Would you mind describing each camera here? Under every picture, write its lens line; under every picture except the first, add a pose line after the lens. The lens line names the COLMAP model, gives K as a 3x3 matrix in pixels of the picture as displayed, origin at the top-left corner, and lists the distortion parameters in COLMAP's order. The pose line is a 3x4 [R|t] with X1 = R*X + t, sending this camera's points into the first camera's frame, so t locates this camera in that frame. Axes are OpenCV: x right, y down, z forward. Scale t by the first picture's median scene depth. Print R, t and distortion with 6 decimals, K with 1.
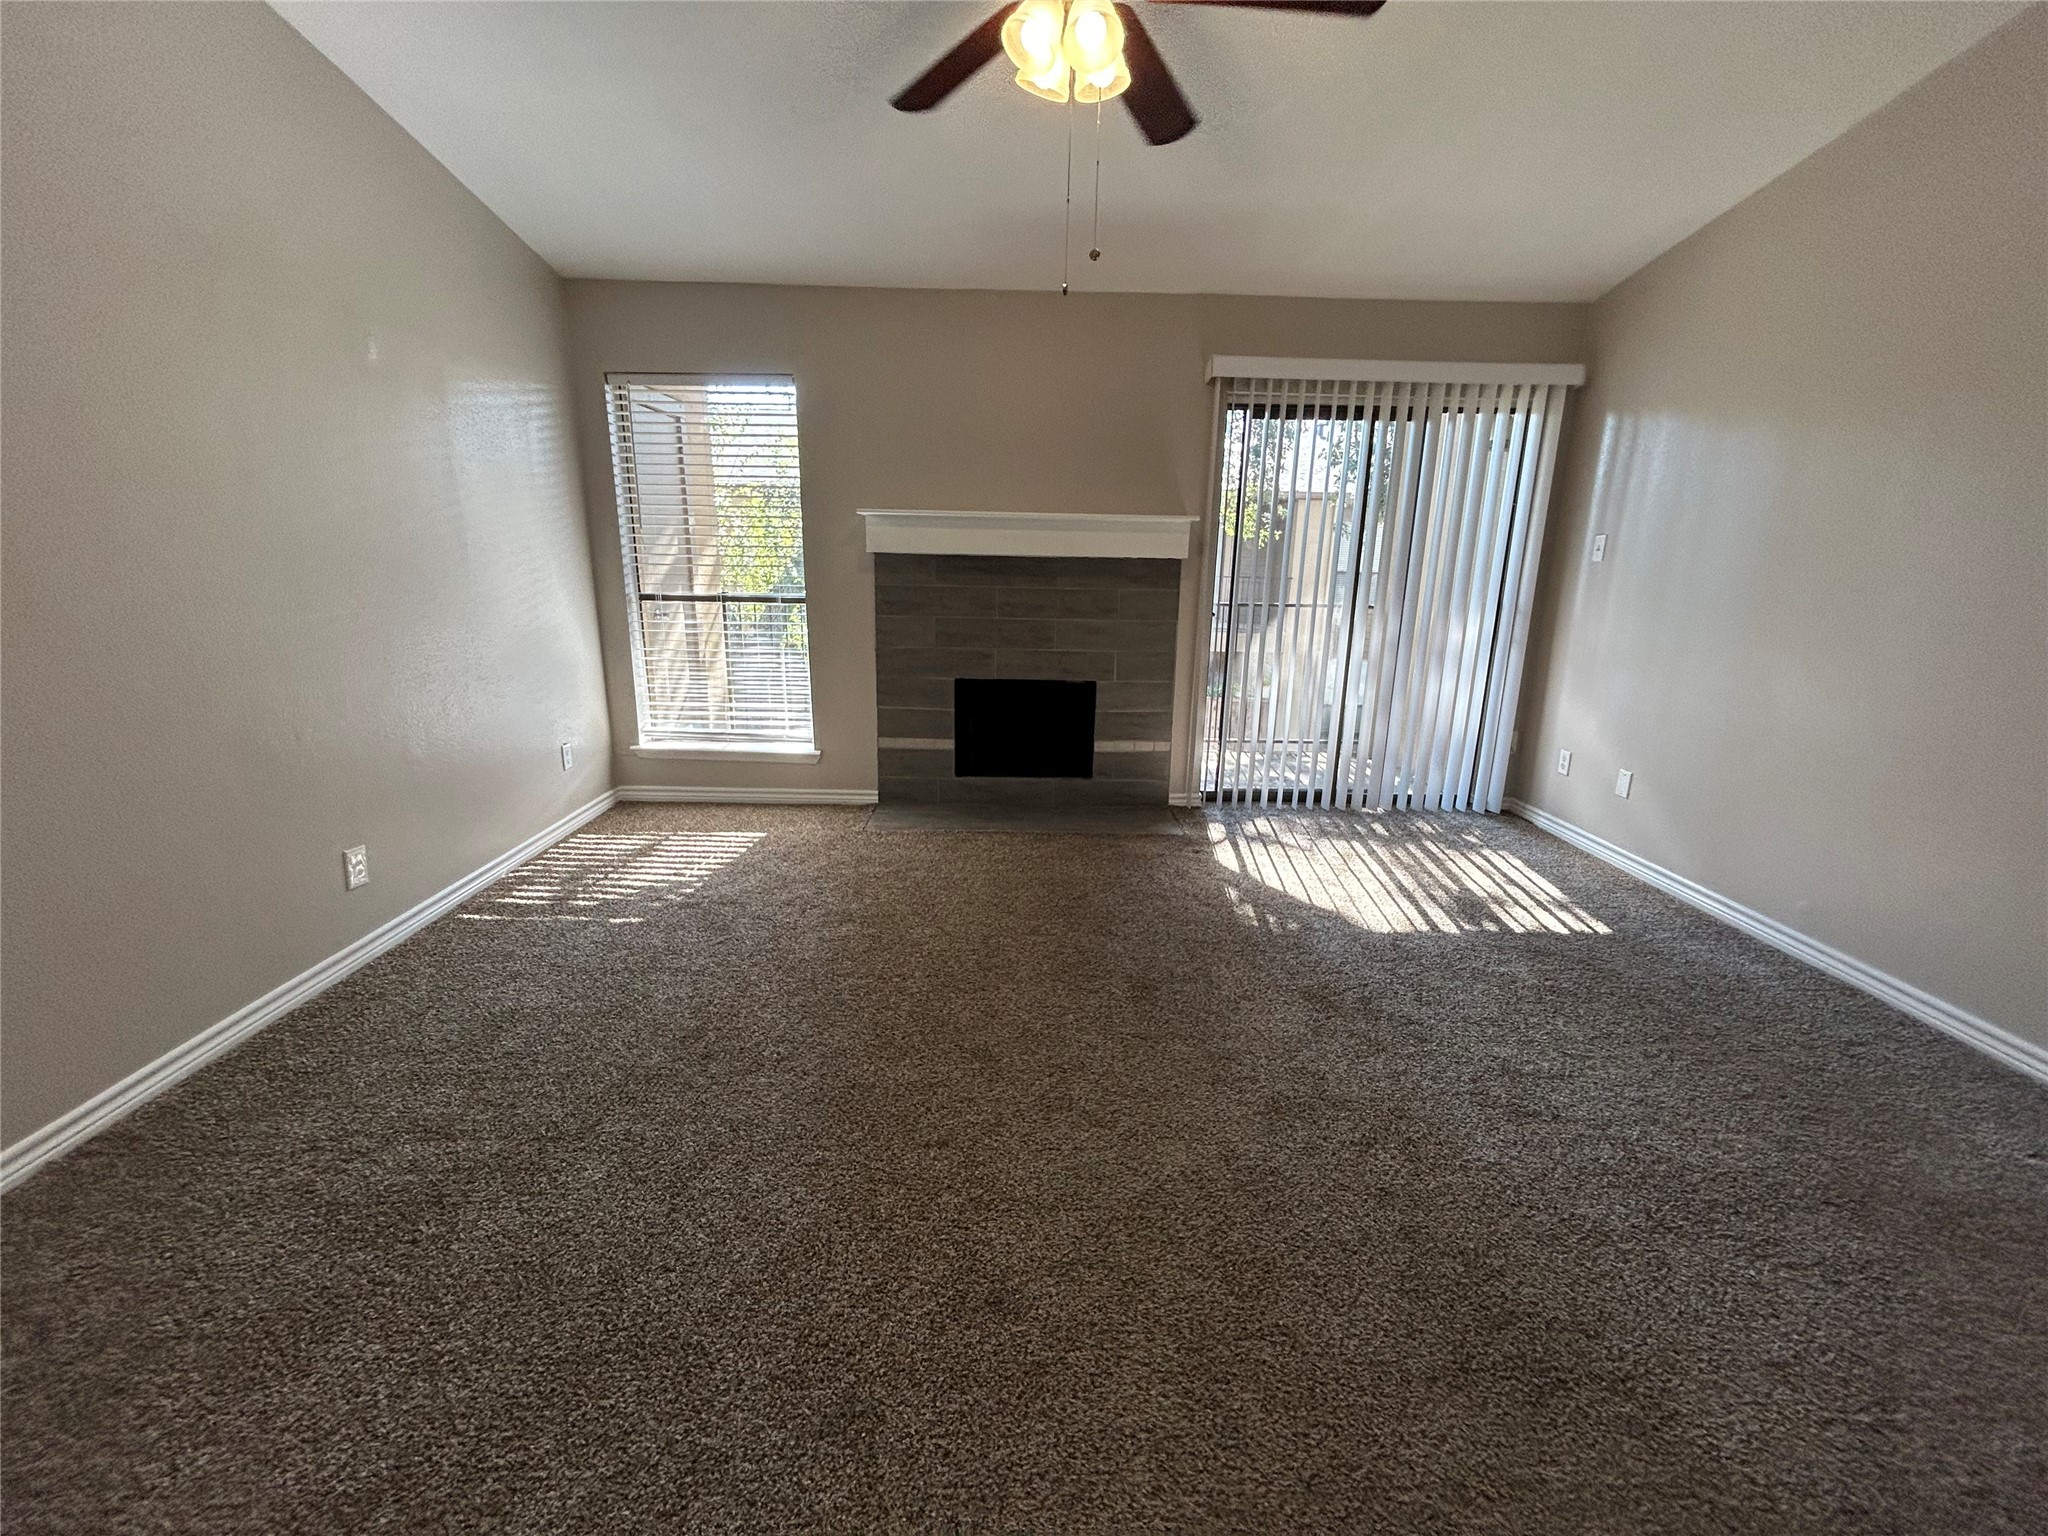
lens RADIAL K [[824.6, 0, 1018.6], [0, 824.6, 768.3], [0, 0, 1]] dist [0.000147, 0.000156]
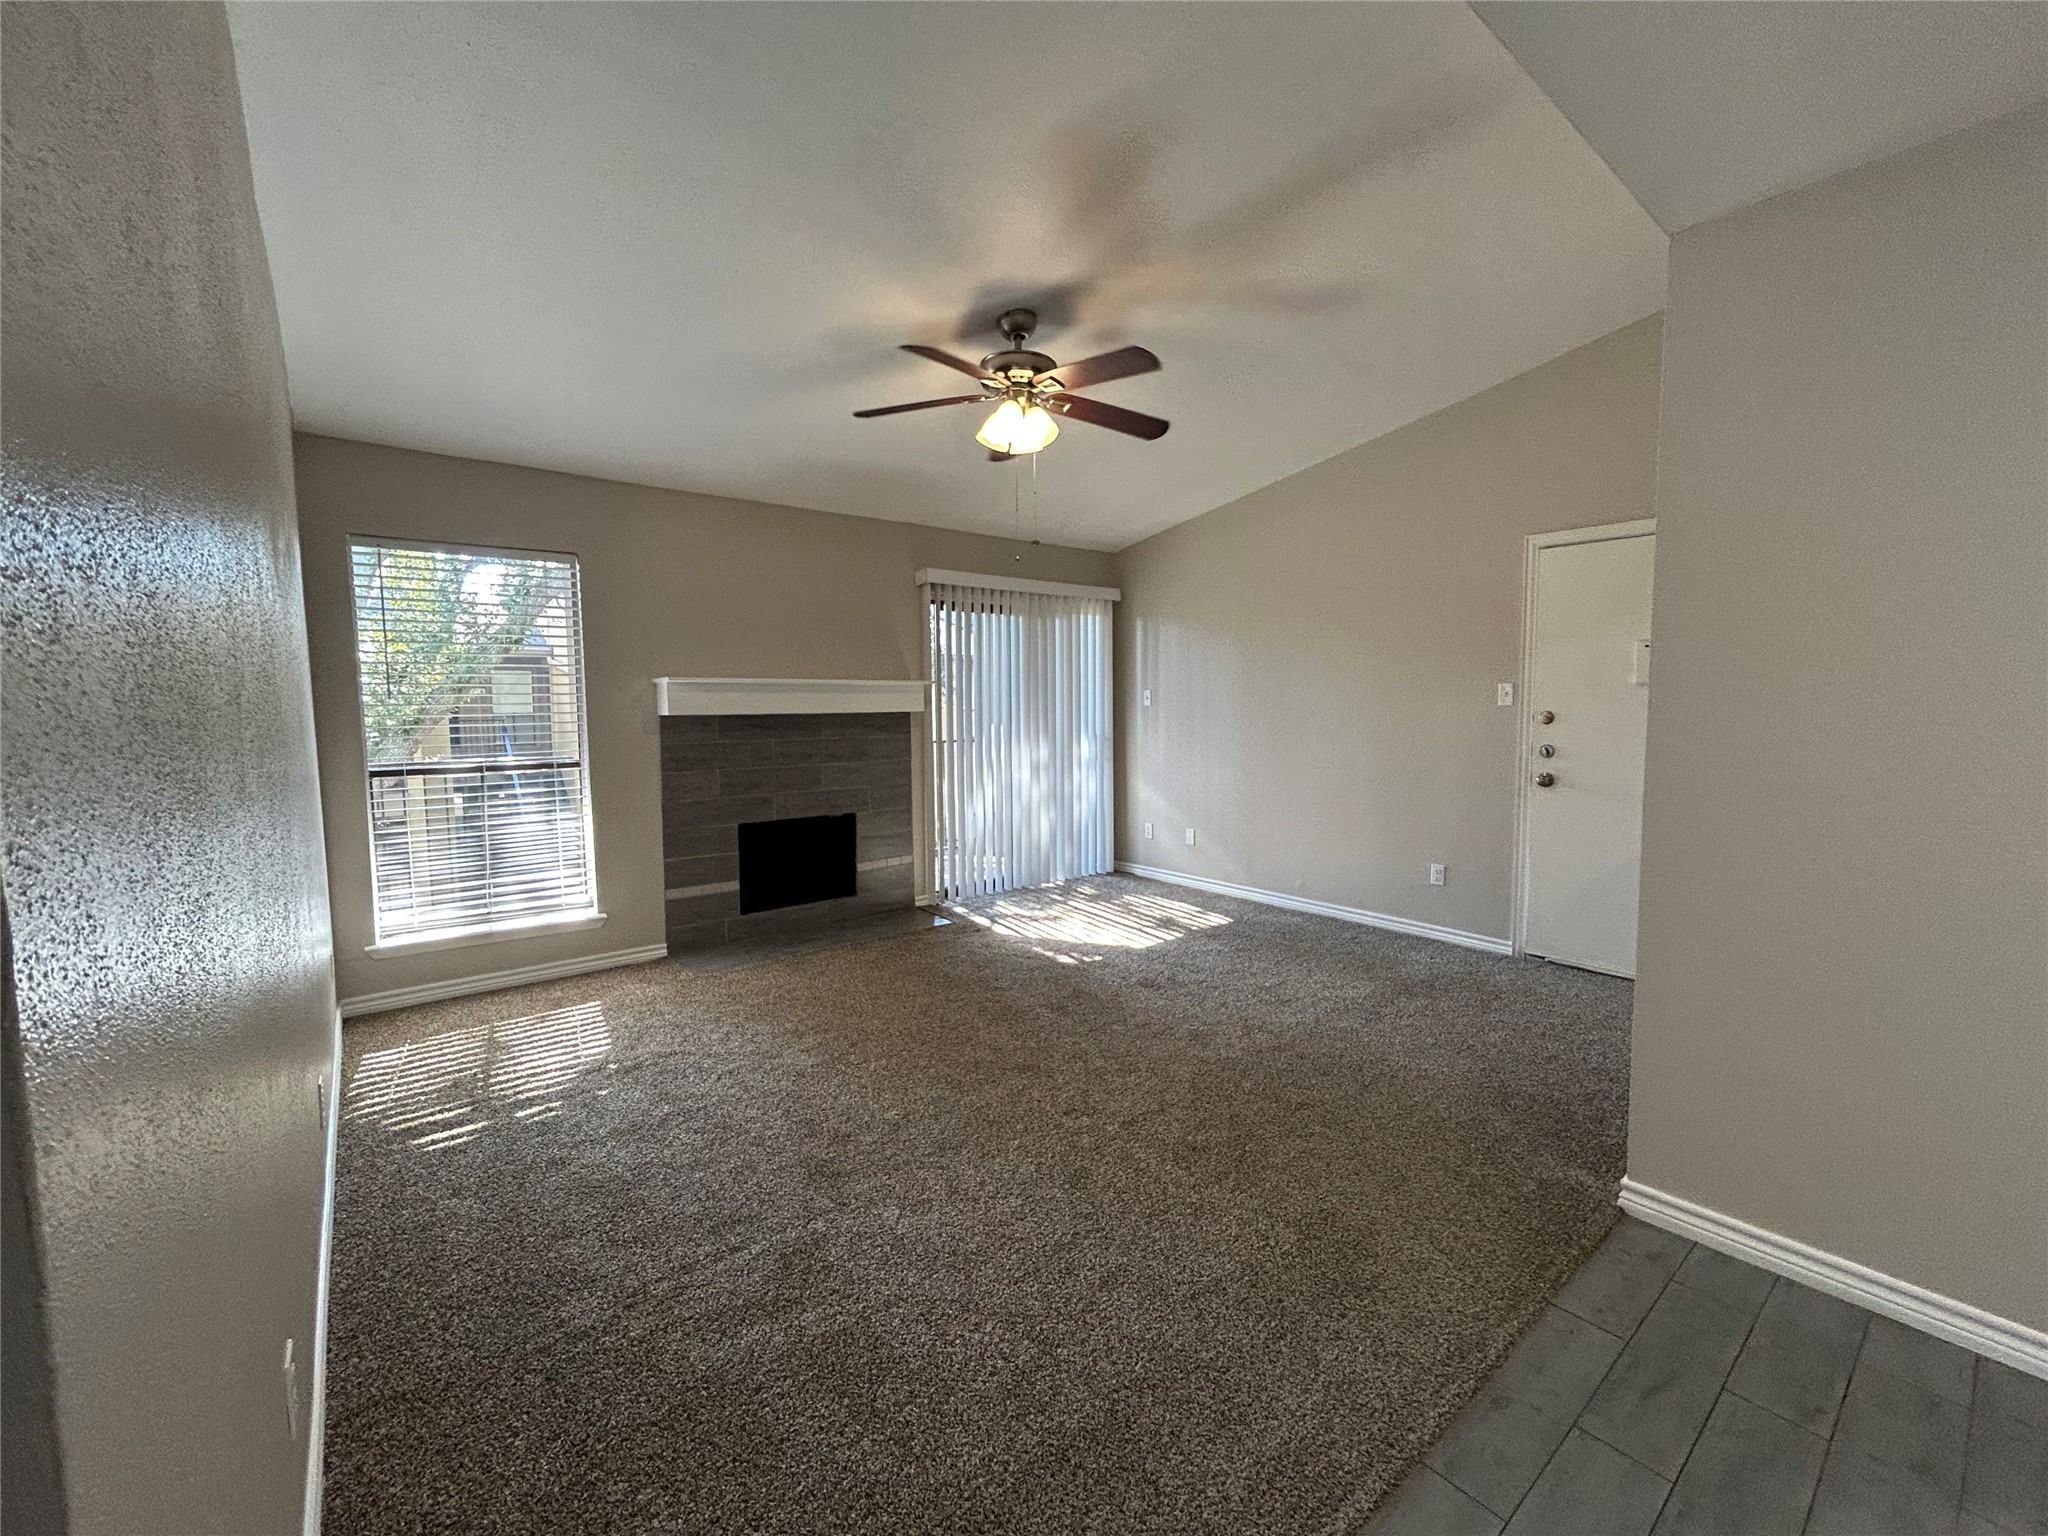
lens RADIAL K [[824.6, 0, 1018.8], [0, 824.6, 767.9], [0, 0, 1]] dist [0.000147, 0.000156]
pose [[0.788754, -0.073836, 0.610259, -0.460207], [0.172877, 0.979336, -0.104950, -0.002741], [-0.589899, 0.188280, 0.785219, -0.098114]]
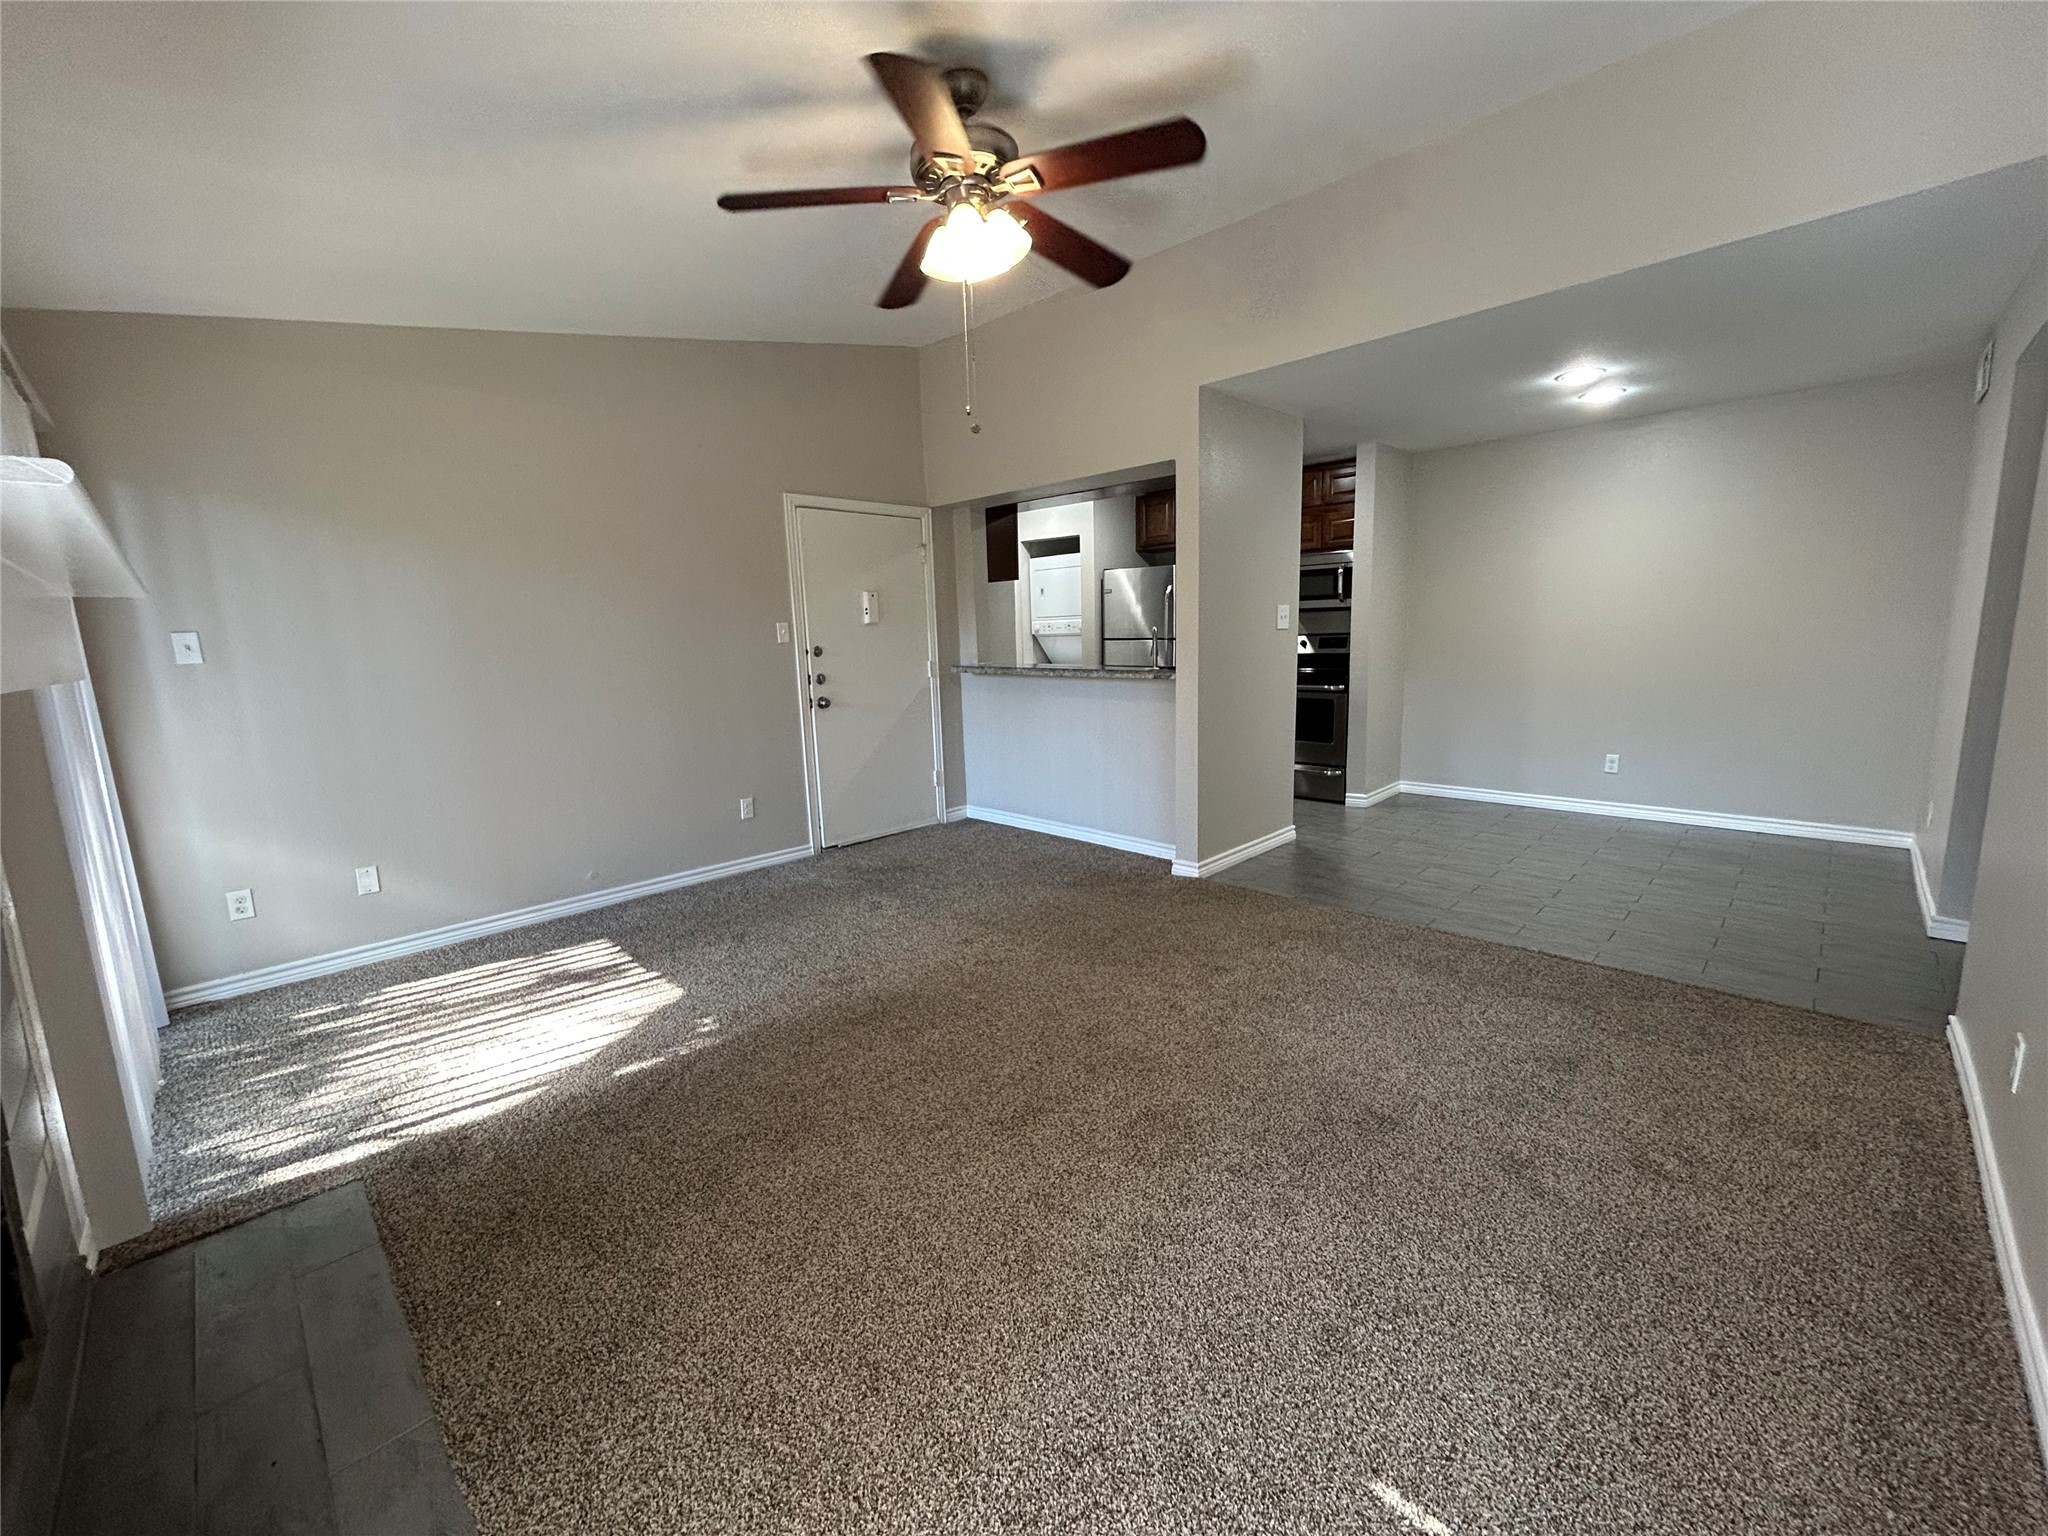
lens RADIAL K [[824.6, 0, 1019.2], [0, 824.6, 757.5], [0, 0, 1]] dist [0.000147, 0.000156]
pose [[-0.701373, -0.097823, 0.706050, -0.422309], [0.199131, 0.924208, 0.325862, -0.245290], [-0.684414, 0.369147, -0.628735, 0.900970]]
